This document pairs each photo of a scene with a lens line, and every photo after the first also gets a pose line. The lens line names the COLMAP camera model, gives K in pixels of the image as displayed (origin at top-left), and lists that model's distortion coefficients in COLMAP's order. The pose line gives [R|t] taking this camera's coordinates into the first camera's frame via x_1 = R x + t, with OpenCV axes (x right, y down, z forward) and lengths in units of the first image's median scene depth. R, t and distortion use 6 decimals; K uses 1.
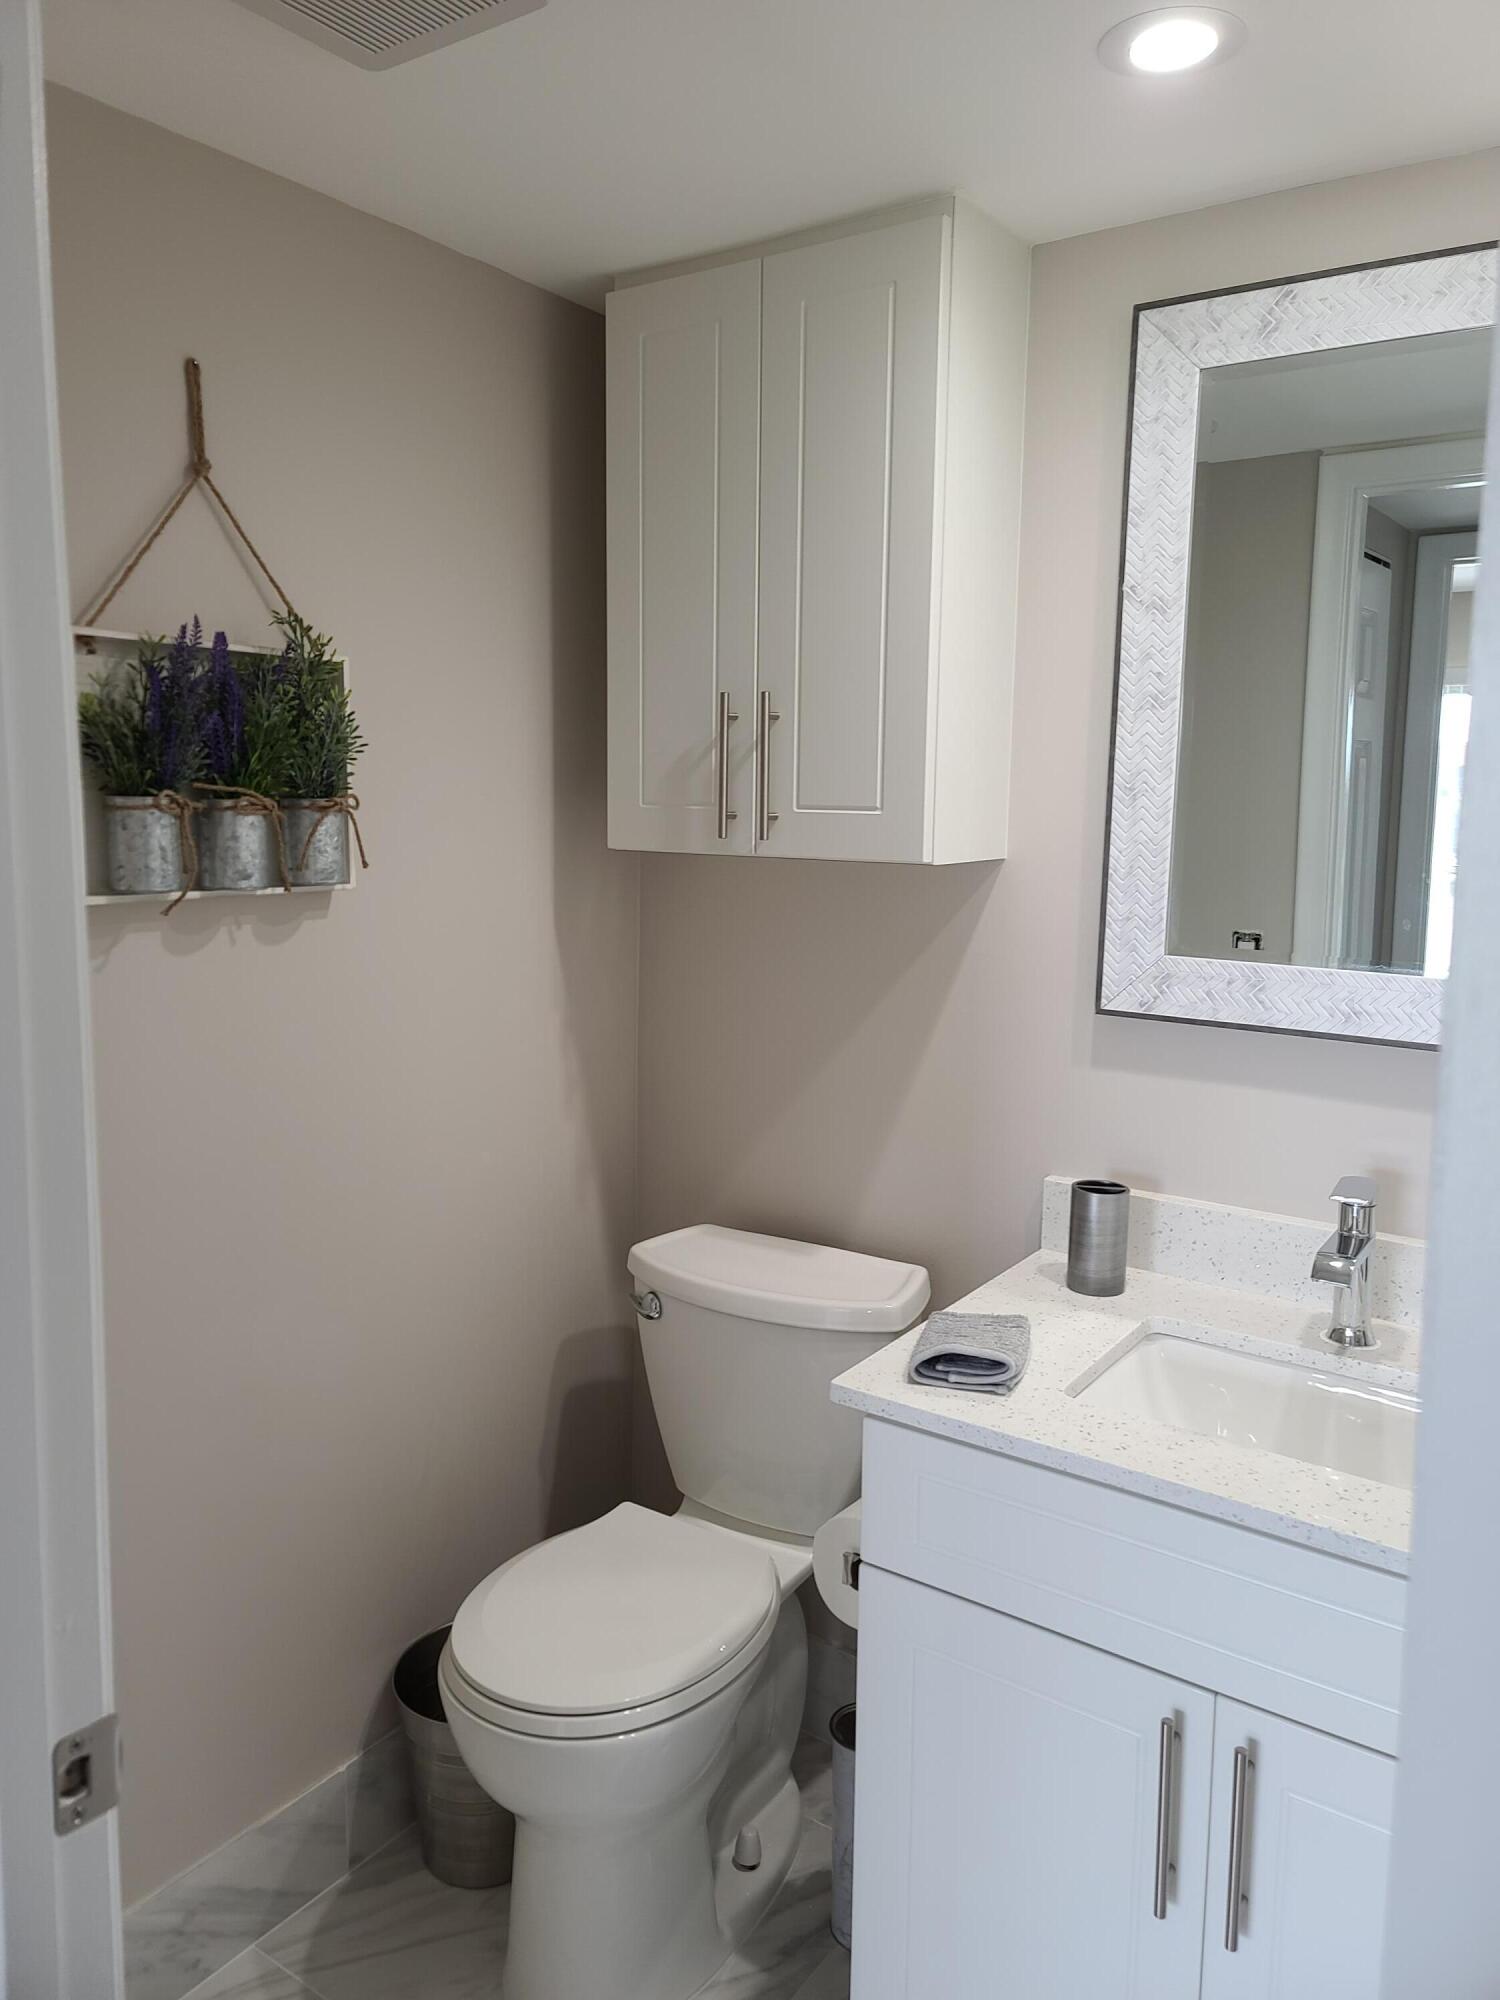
lens RADIAL K [[1463.2, 0, 750.0], [0, 1463.2, 1000.0], [0, 0, 1]] dist [-0.004062, -0.004774]
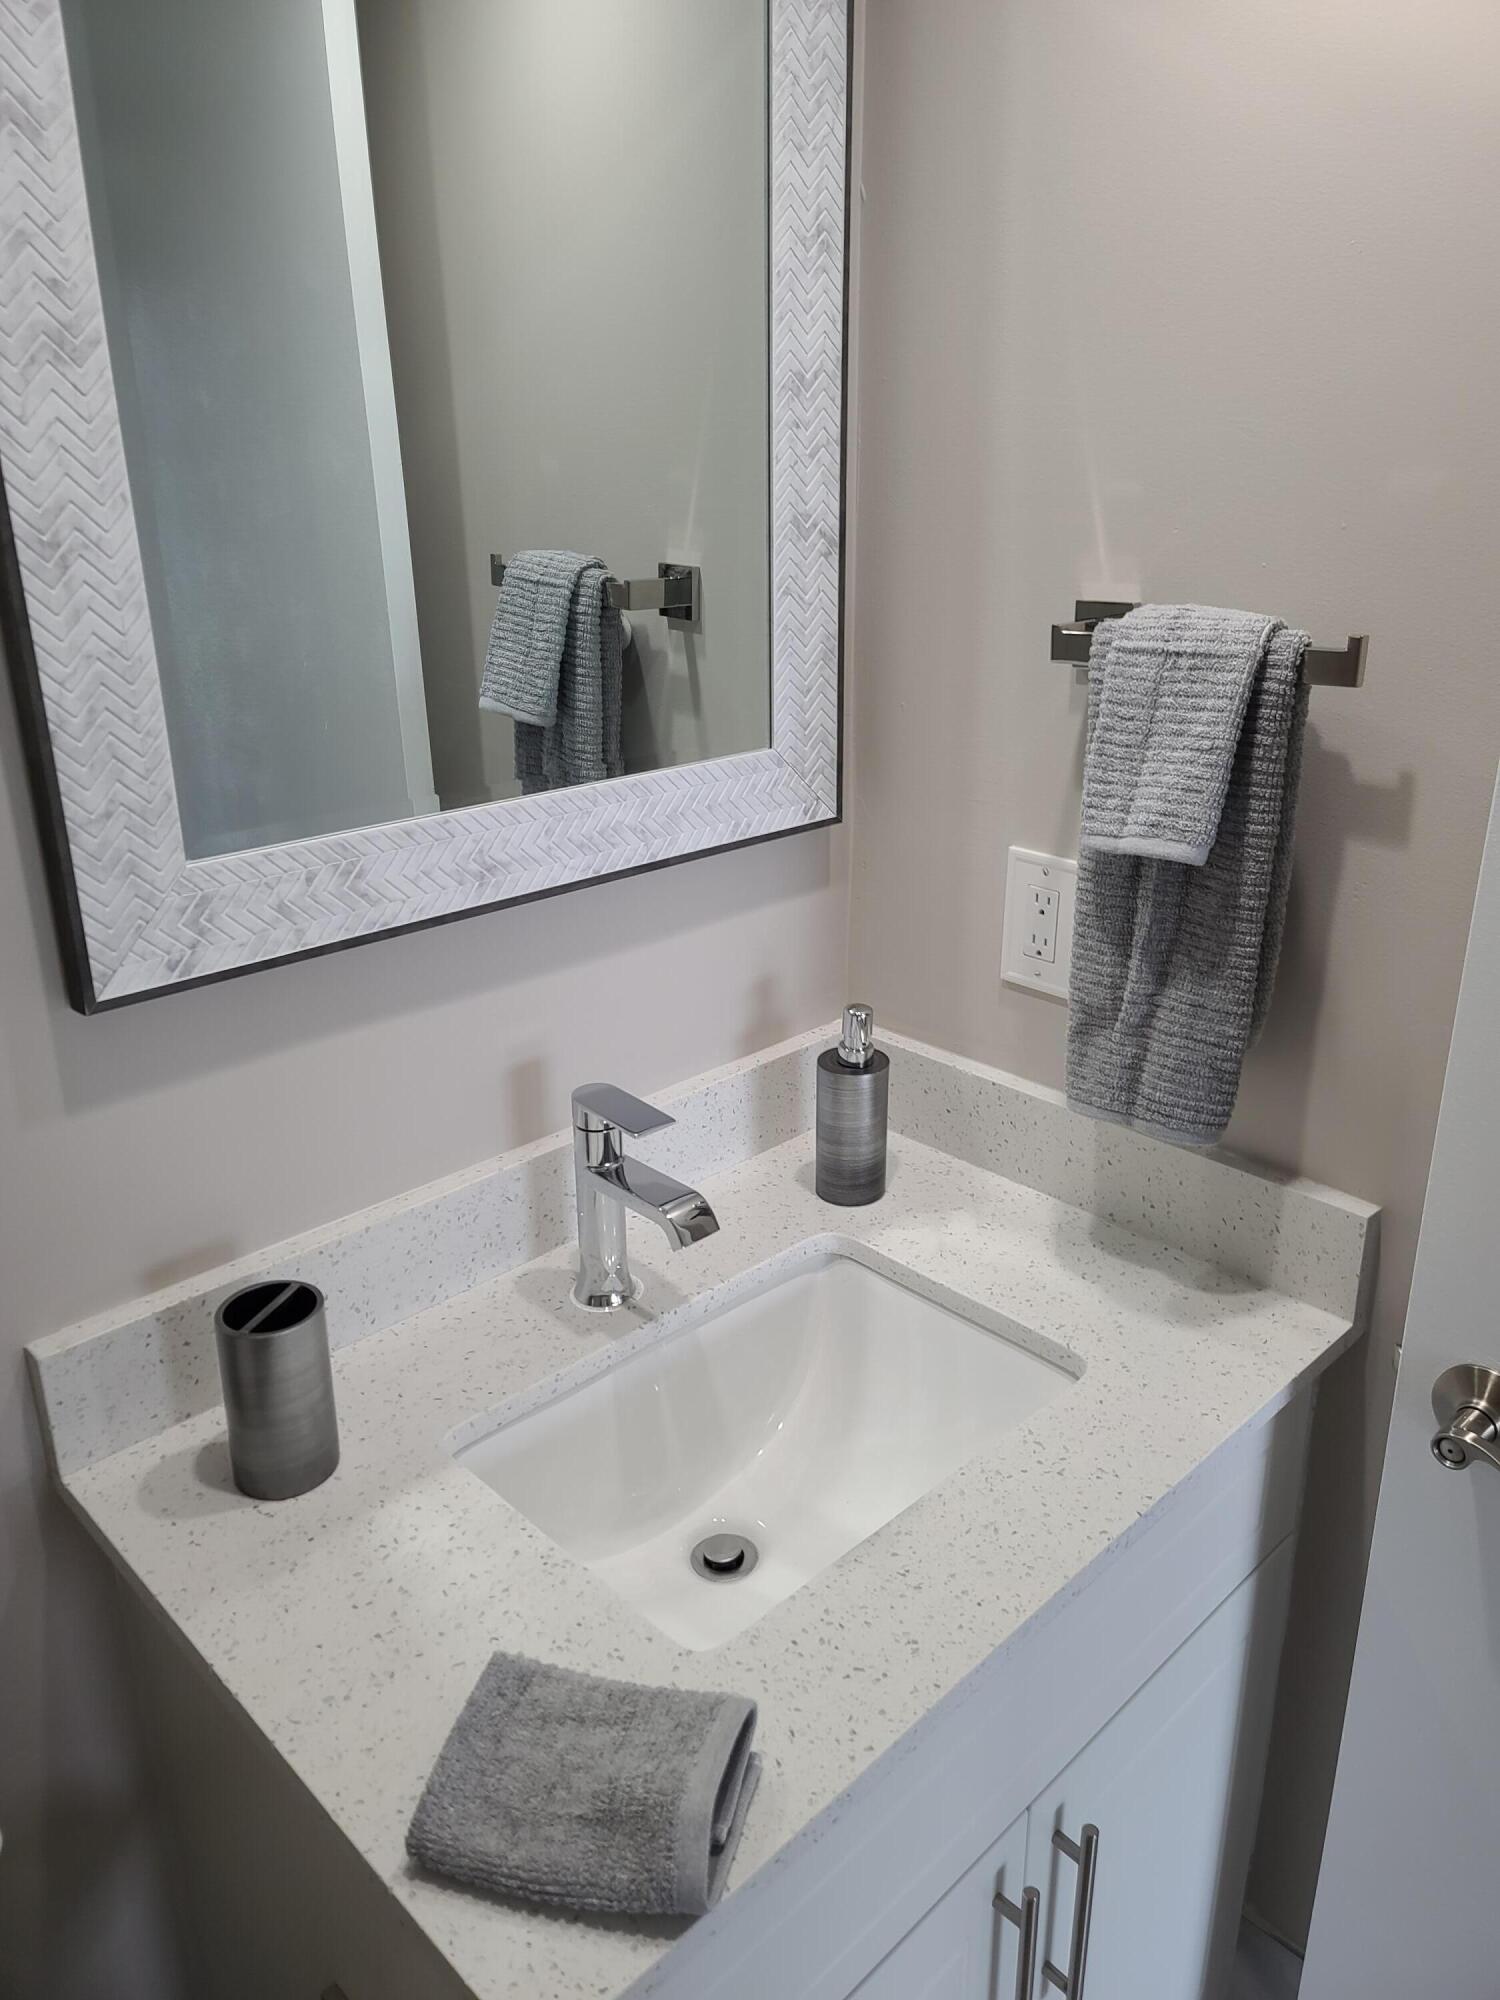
lens RADIAL K [[1463.2, 0, 750.0], [0, 1463.2, 1000.0], [0, 0, 1]] dist [-0.004062, -0.004774]
pose [[0.176962, -0.369846, 0.912085, -0.183176], [0.144041, 0.926464, 0.347730, -0.141859], [-0.973621, 0.069842, 0.217221, 0.701488]]
